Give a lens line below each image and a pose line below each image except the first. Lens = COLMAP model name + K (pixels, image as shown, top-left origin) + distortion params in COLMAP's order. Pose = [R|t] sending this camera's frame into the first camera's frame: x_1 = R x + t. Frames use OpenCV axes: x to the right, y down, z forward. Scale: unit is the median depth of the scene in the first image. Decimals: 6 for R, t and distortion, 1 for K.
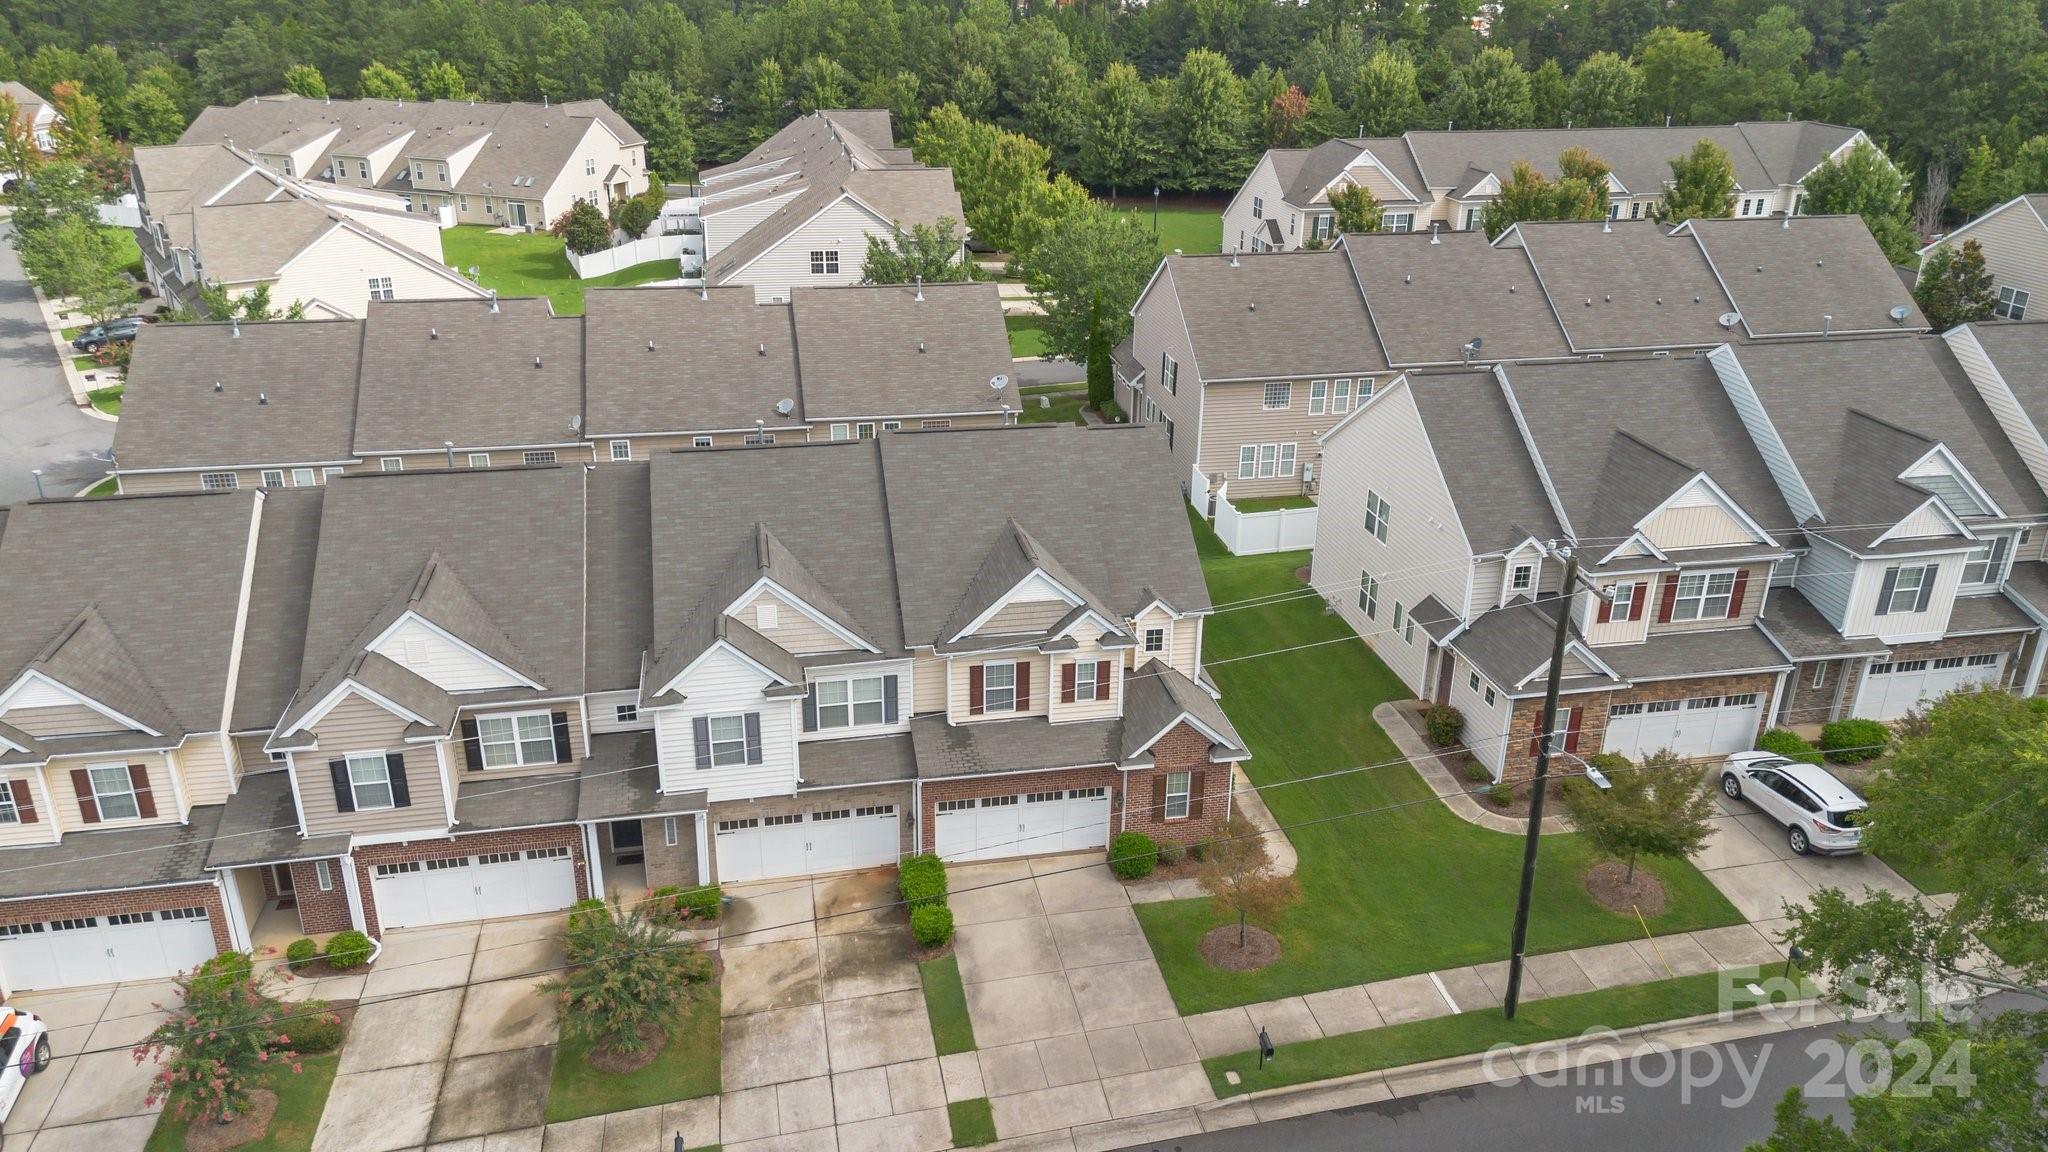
lens RADIAL K [[1460.5, 0, 1024.0], [0, 1460.5, 576.0], [0, 0, 1]] dist [0.063134, -0.065590]
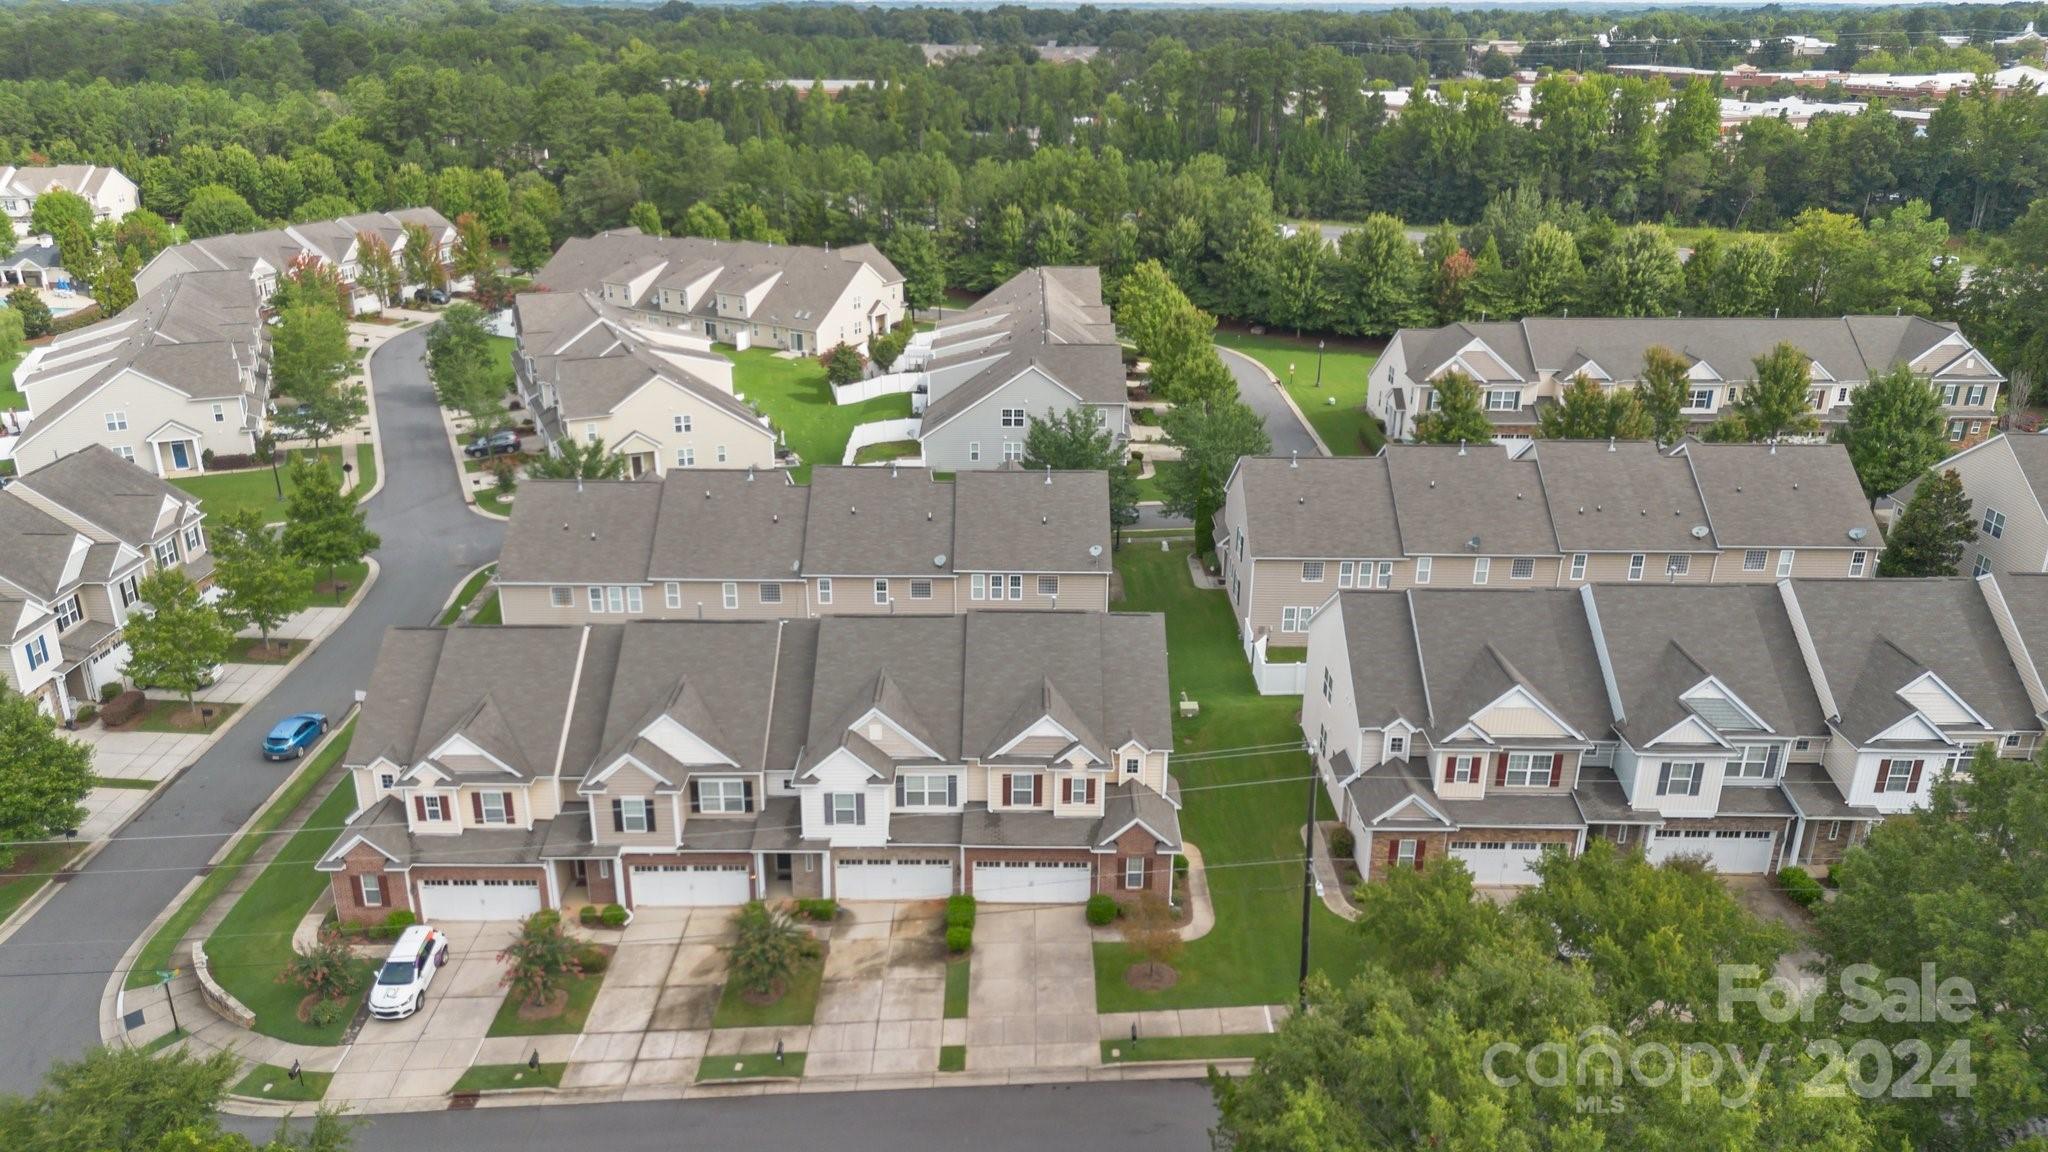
lens RADIAL K [[1452.3, 0, 1024.0], [0, 1452.3, 576.0], [0, 0, 1]] dist [0.094886, -0.117704]
pose [[0.981330, 0.066285, -0.180549, 0.243363], [-0.071754, 0.997135, -0.023921, -0.109581], [0.178446, 0.036430, 0.983275, -0.503034]]
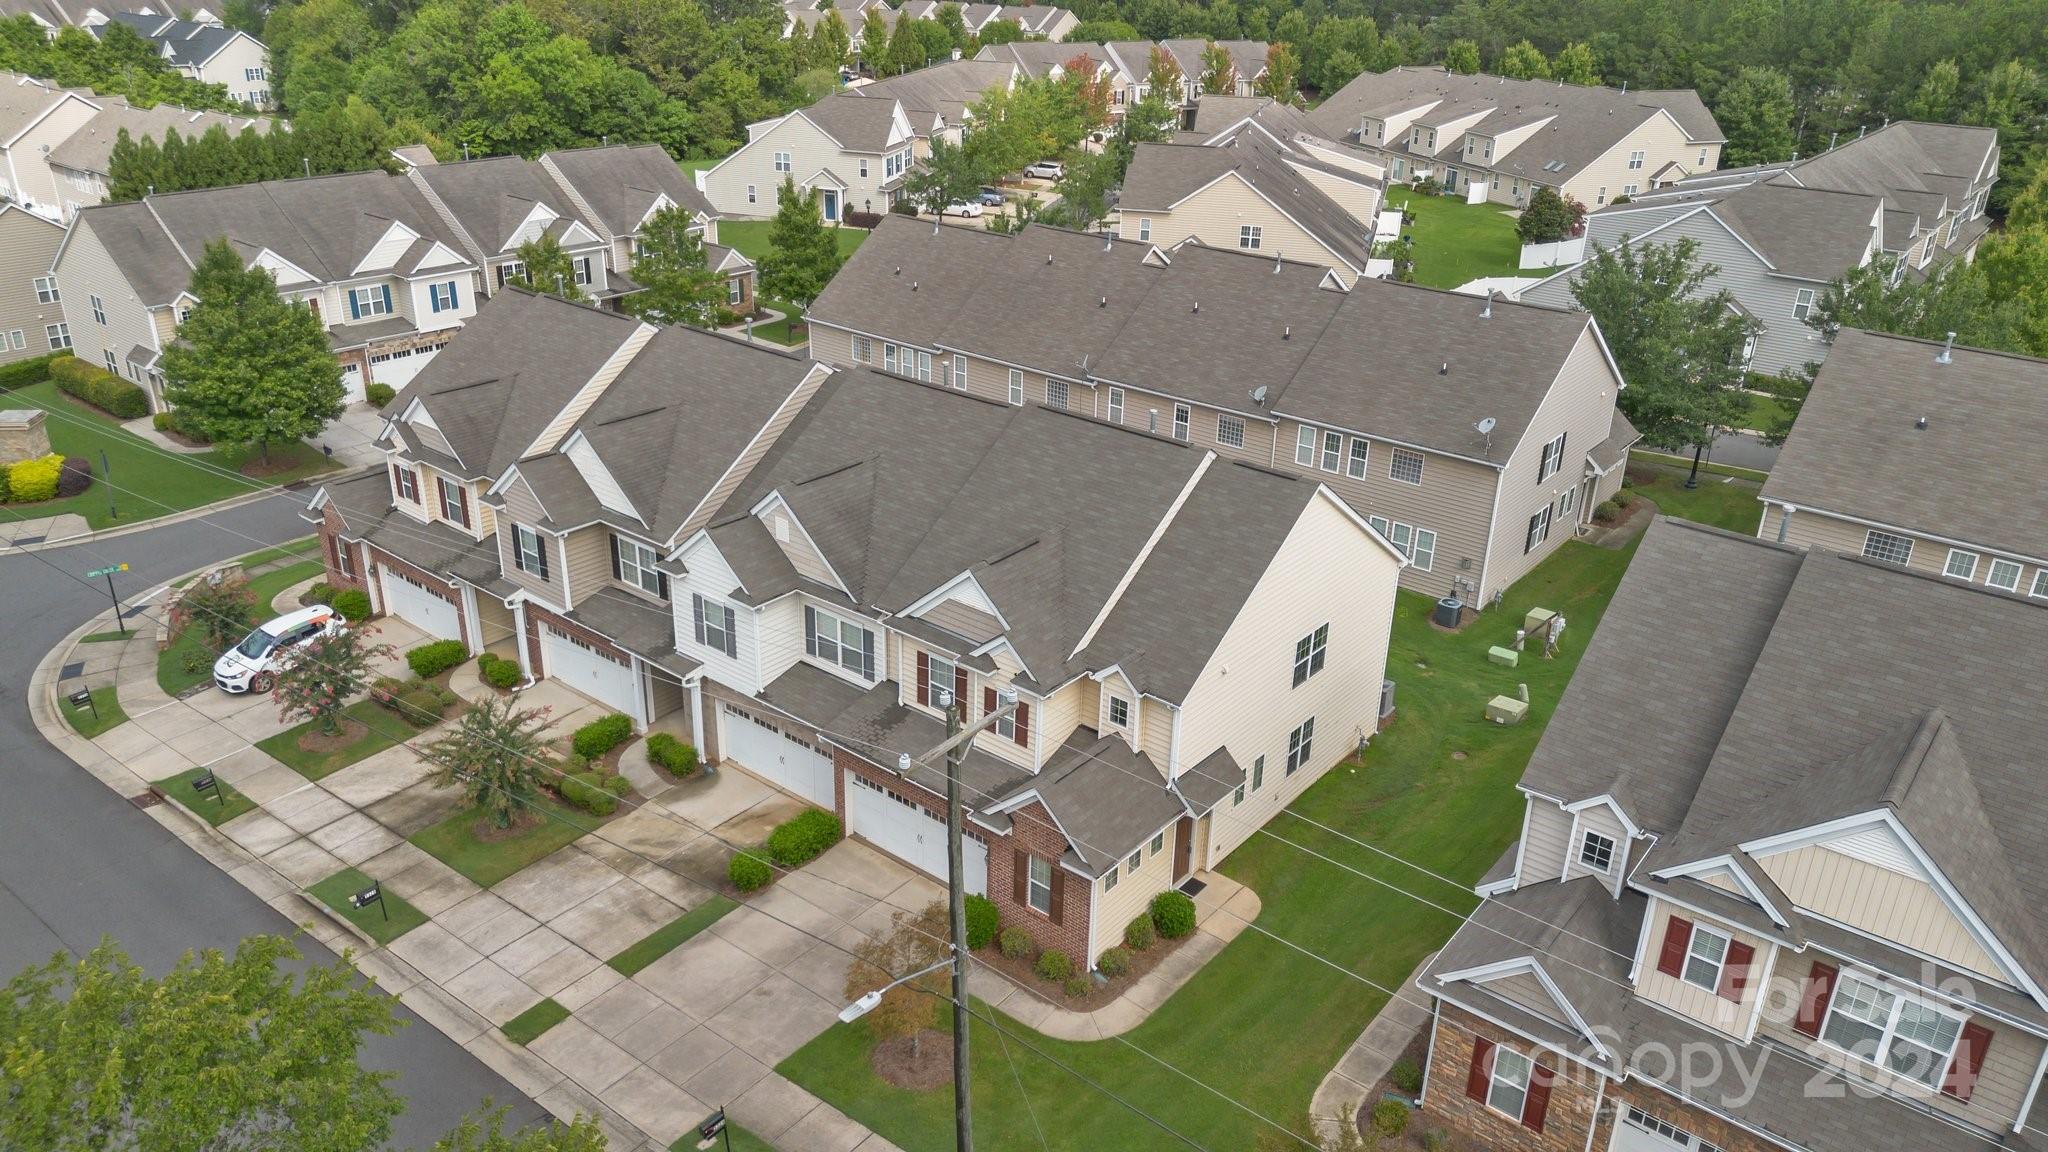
lens RADIAL K [[1449.2, 0, 1029.2], [0, 1449.2, 582.8], [0, 0, 1]] dist [0.068819, -0.071904]
pose [[0.640975, 0.320708, -0.697350, 0.626466], [-0.314783, 0.938444, 0.142250, -0.129674], [0.700045, 0.128336, 0.702472, 0.387272]]
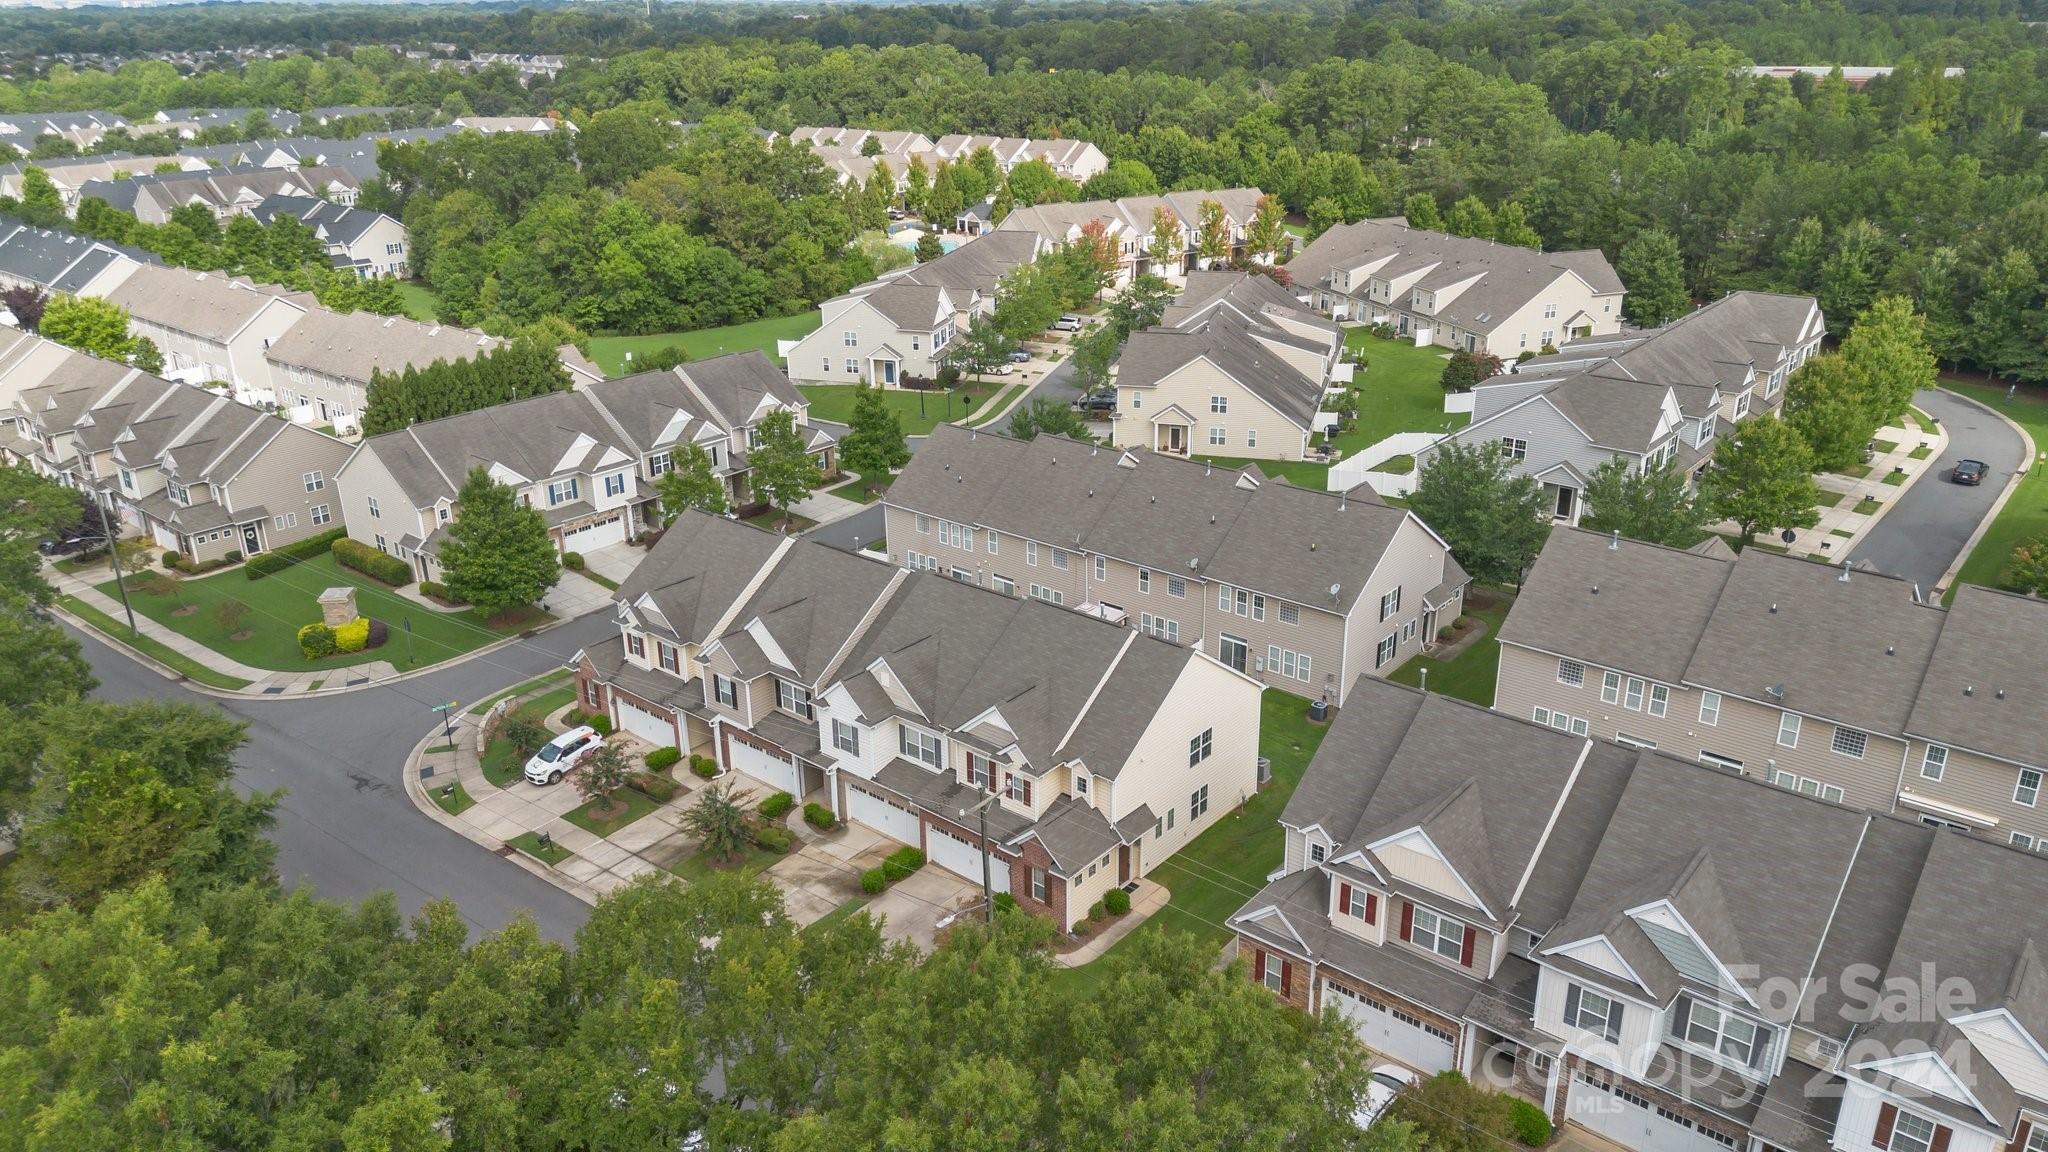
lens RADIAL K [[1452.3, 0, 1024.0], [0, 1452.3, 576.0], [0, 0, 1]] dist [0.094886, -0.117704]
pose [[0.622456, 0.269413, -0.734823, 1.100369], [-0.284192, 0.952606, 0.108525, -0.305982], [0.729235, 0.141278, 0.669520, -0.048804]]
